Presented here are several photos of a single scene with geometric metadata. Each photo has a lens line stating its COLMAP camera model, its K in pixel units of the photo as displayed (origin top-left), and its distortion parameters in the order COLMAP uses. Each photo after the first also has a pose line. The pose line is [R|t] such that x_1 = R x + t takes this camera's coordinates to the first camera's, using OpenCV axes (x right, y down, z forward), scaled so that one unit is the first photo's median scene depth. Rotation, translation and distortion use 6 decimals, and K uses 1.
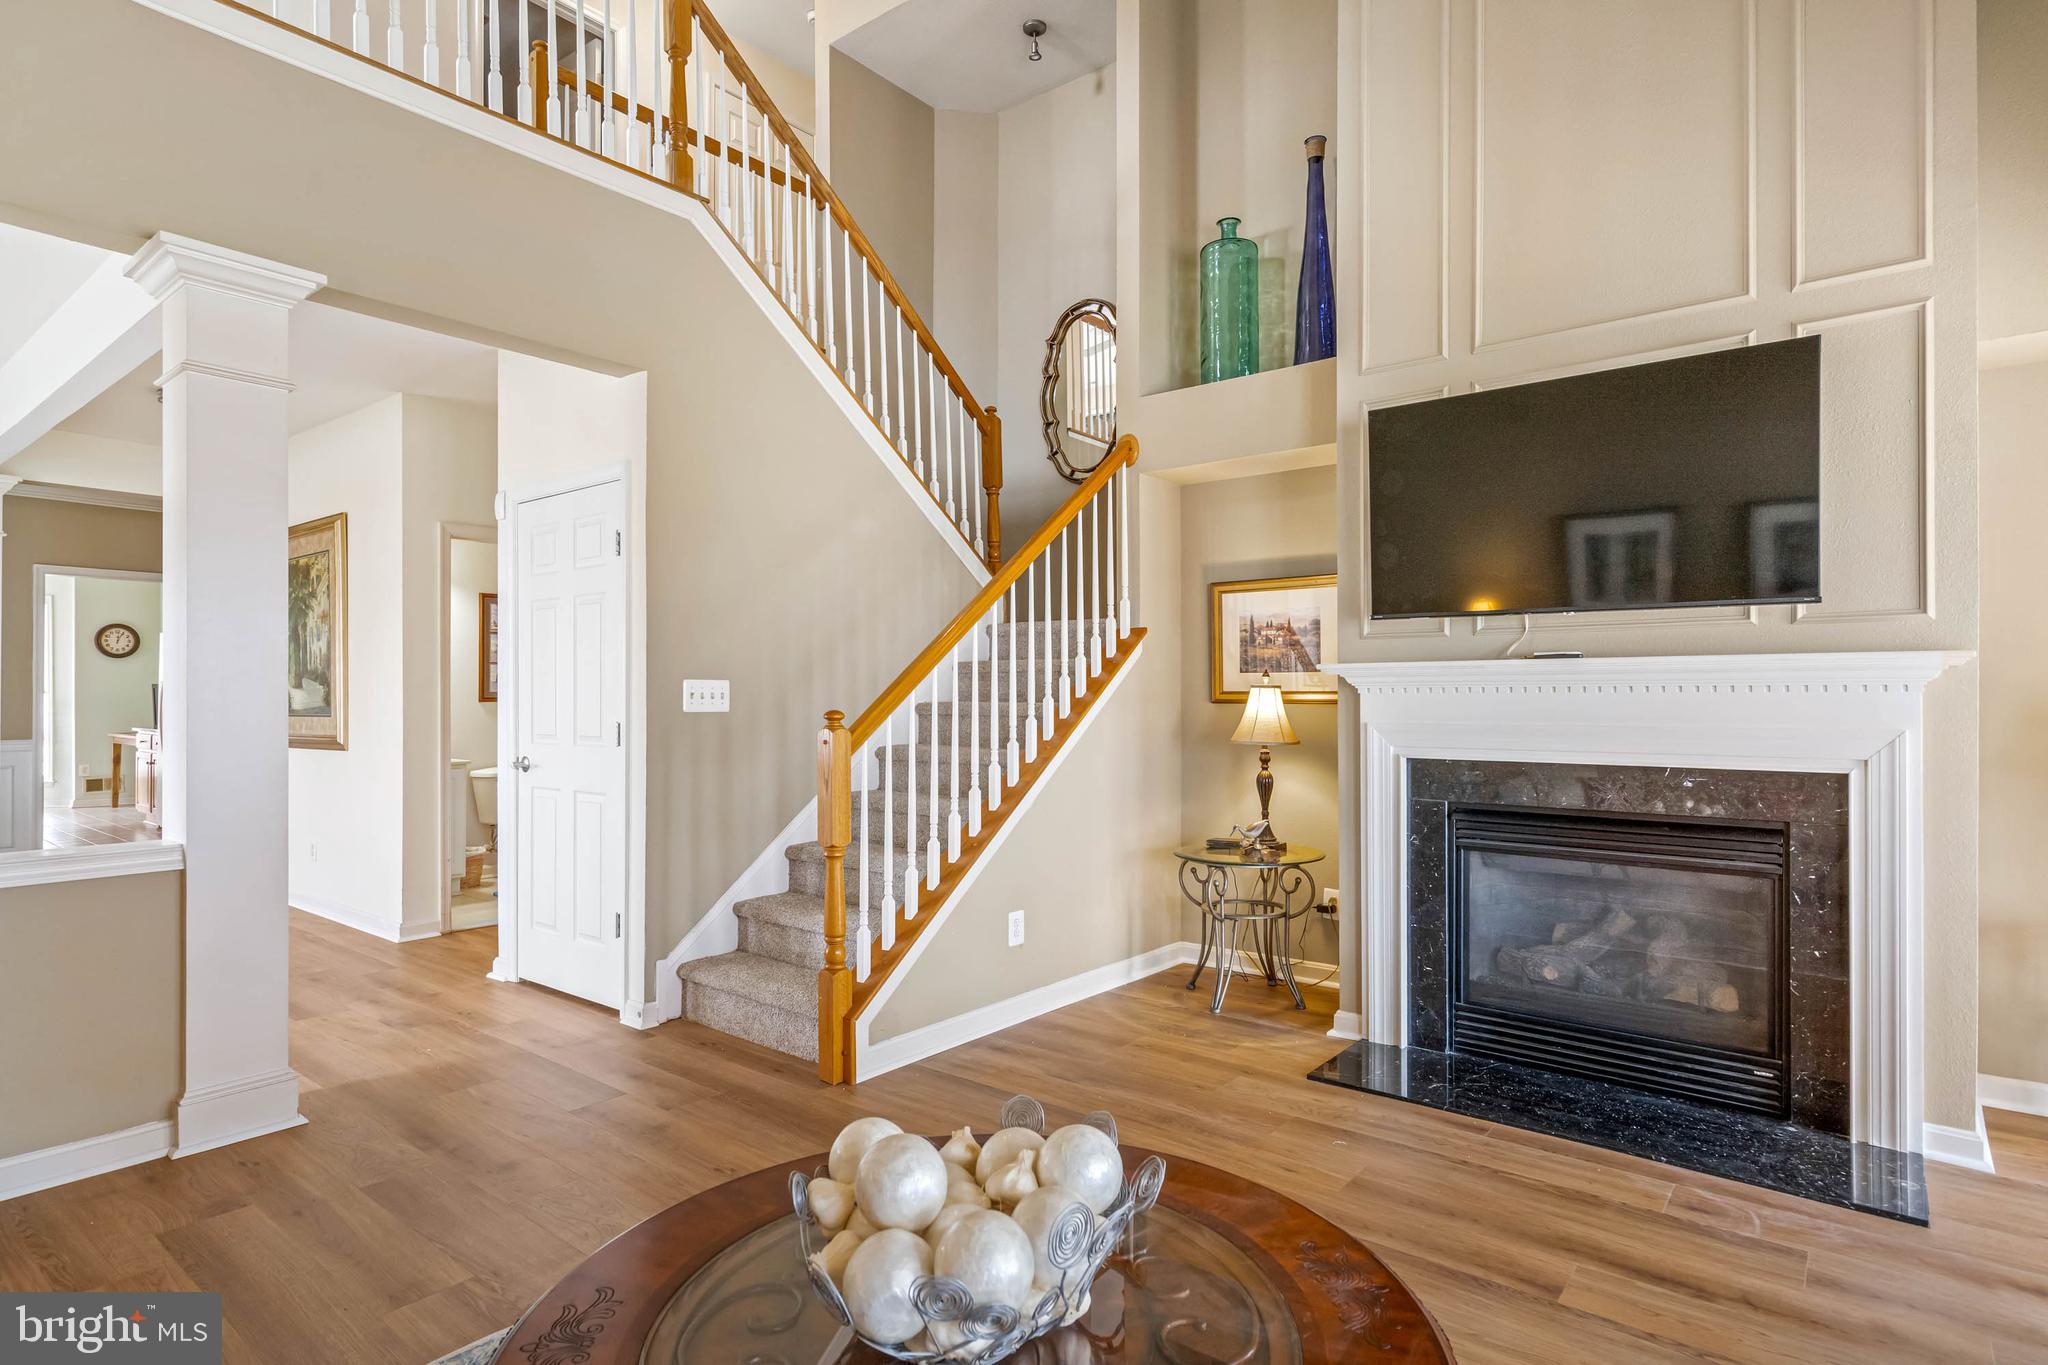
lens RADIAL K [[1069.4, 0, 1024.0], [0, 1069.4, 682.5], [0, 0, 1]] dist [0.002255, 0.000825]
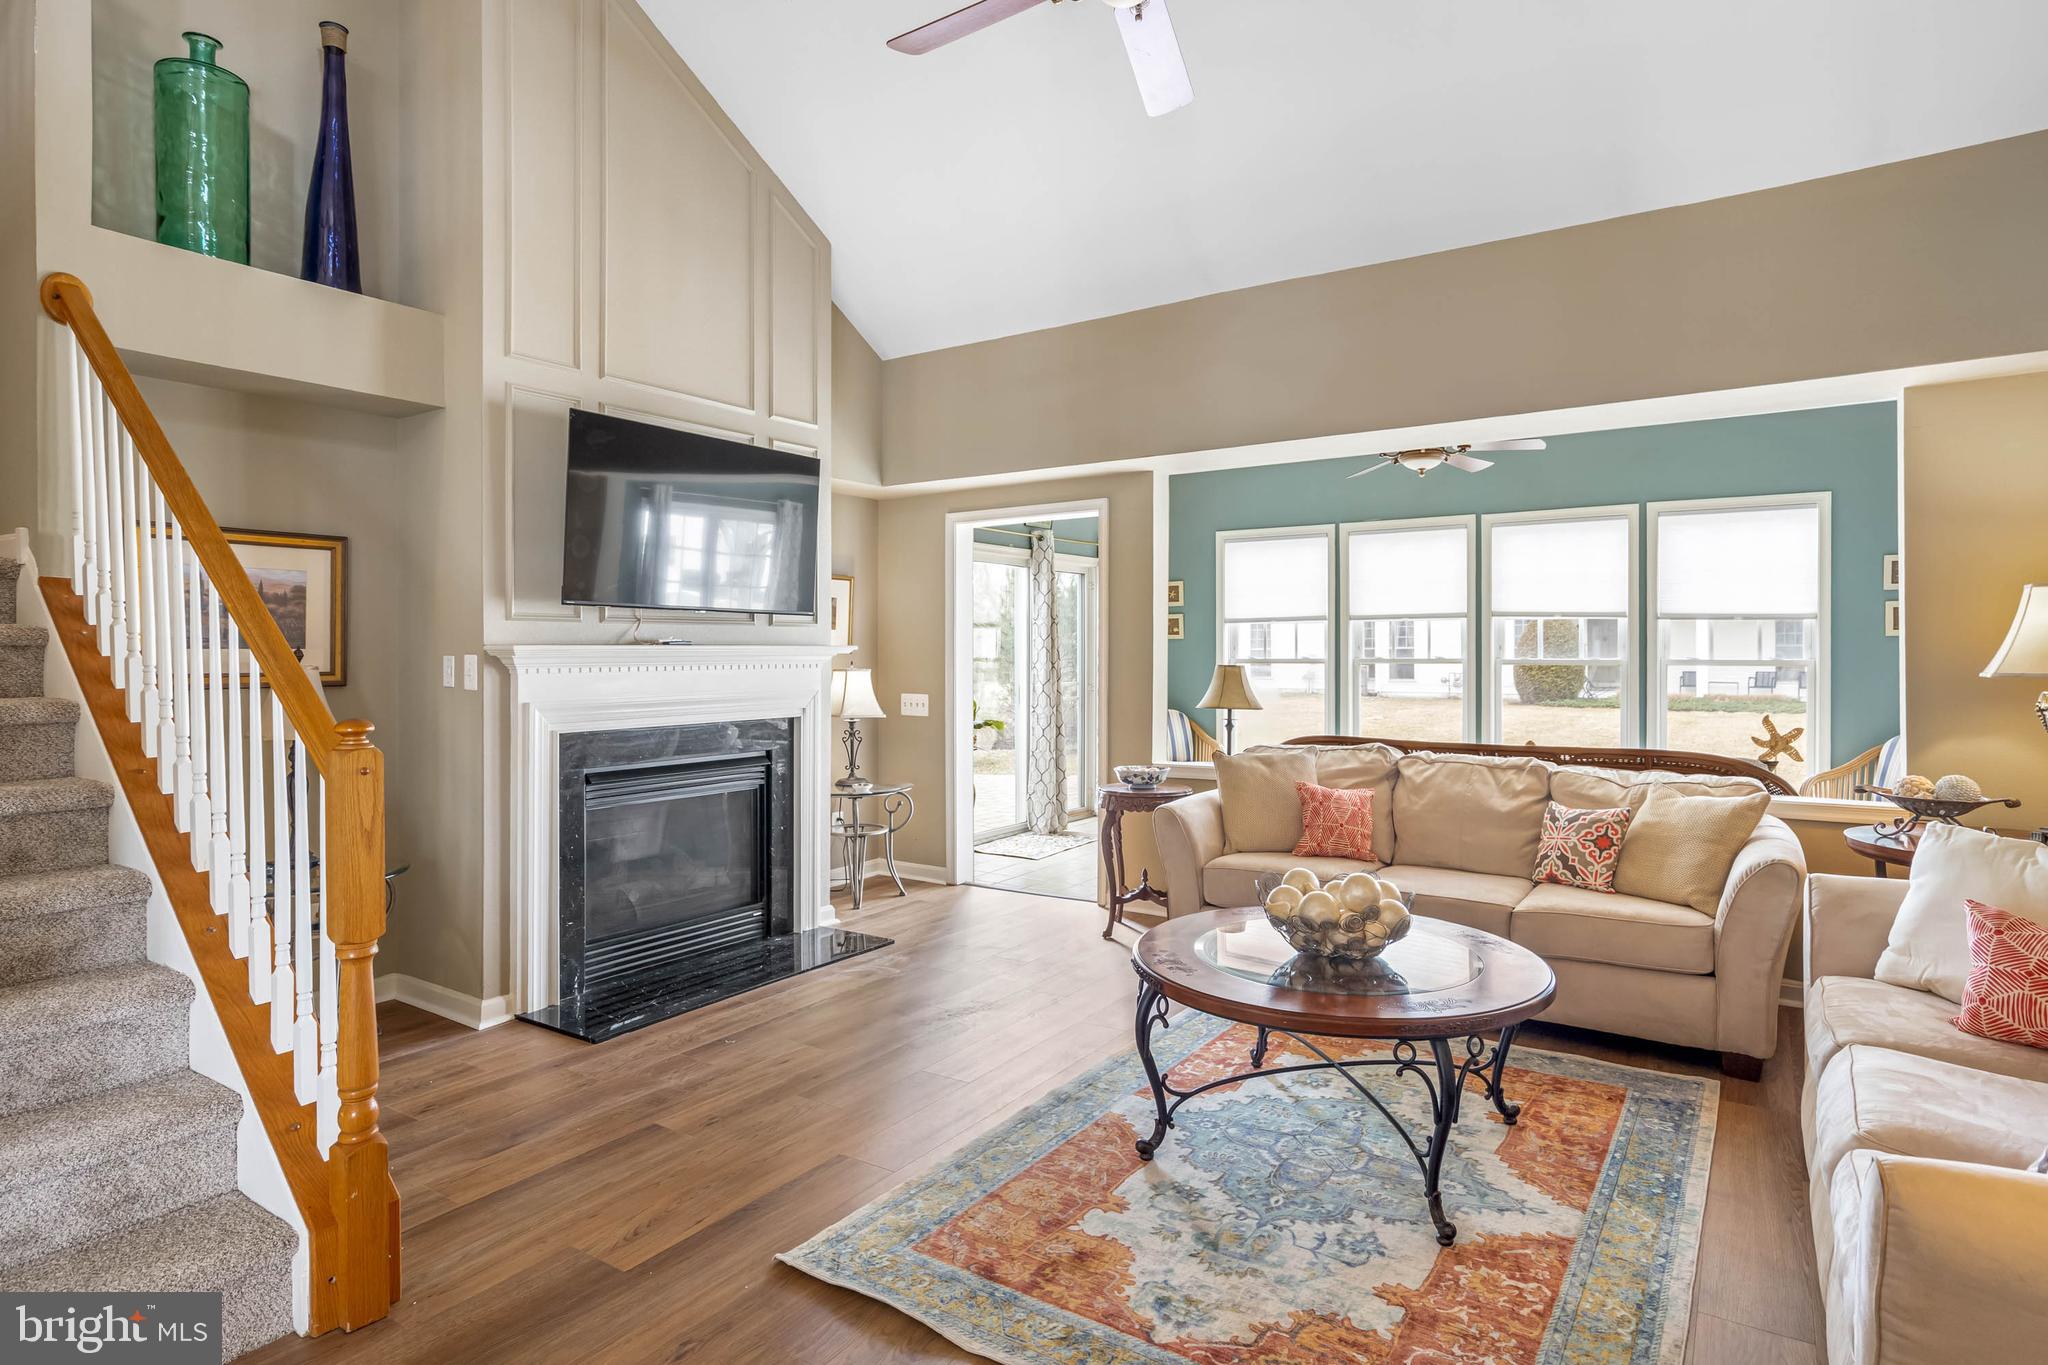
lens RADIAL K [[1093.4, 0, 1023.9], [0, 1093.4, 659.3], [0, 0, 1]] dist [-0.000707, 0.000804]
pose [[-0.087594, -0.002799, 0.996152, -0.765725], [-0.006979, 0.999973, 0.002196, -0.009926], [-0.996132, -0.006760, -0.087611, 0.622954]]
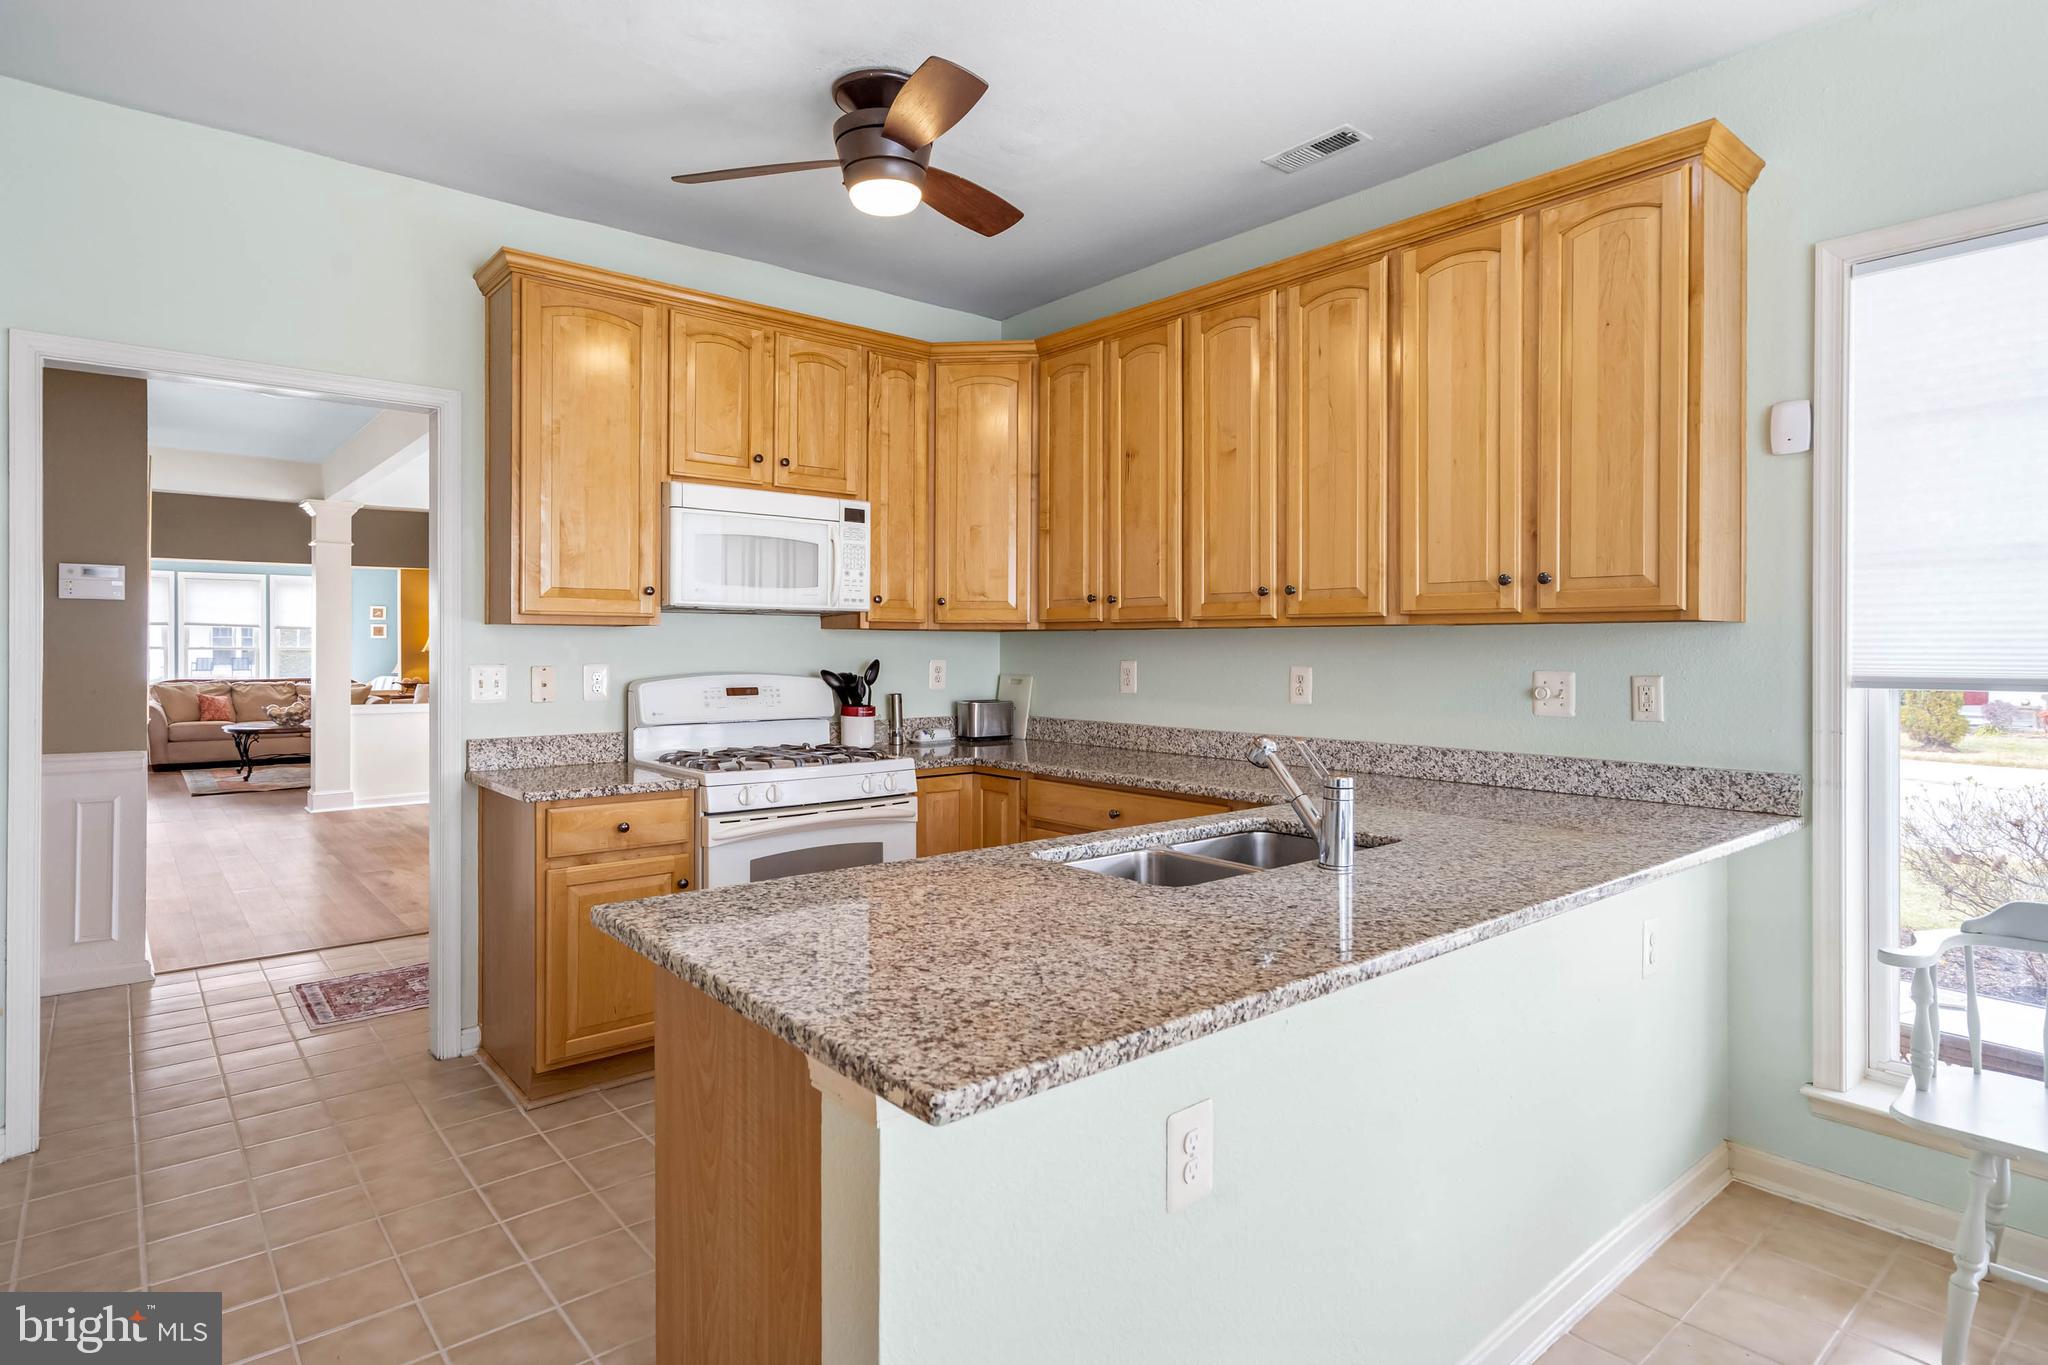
lens RADIAL K [[1093.4, 0, 1023.9], [0, 1093.4, 659.3], [0, 0, 1]] dist [-0.000707, 0.000804]
pose [[-0.982646, -0.001937, 0.185480, -2.102052], [-0.000778, 0.999980, 0.006324, 0.002732], [-0.185489, 0.006070, -0.982628, 2.366678]]
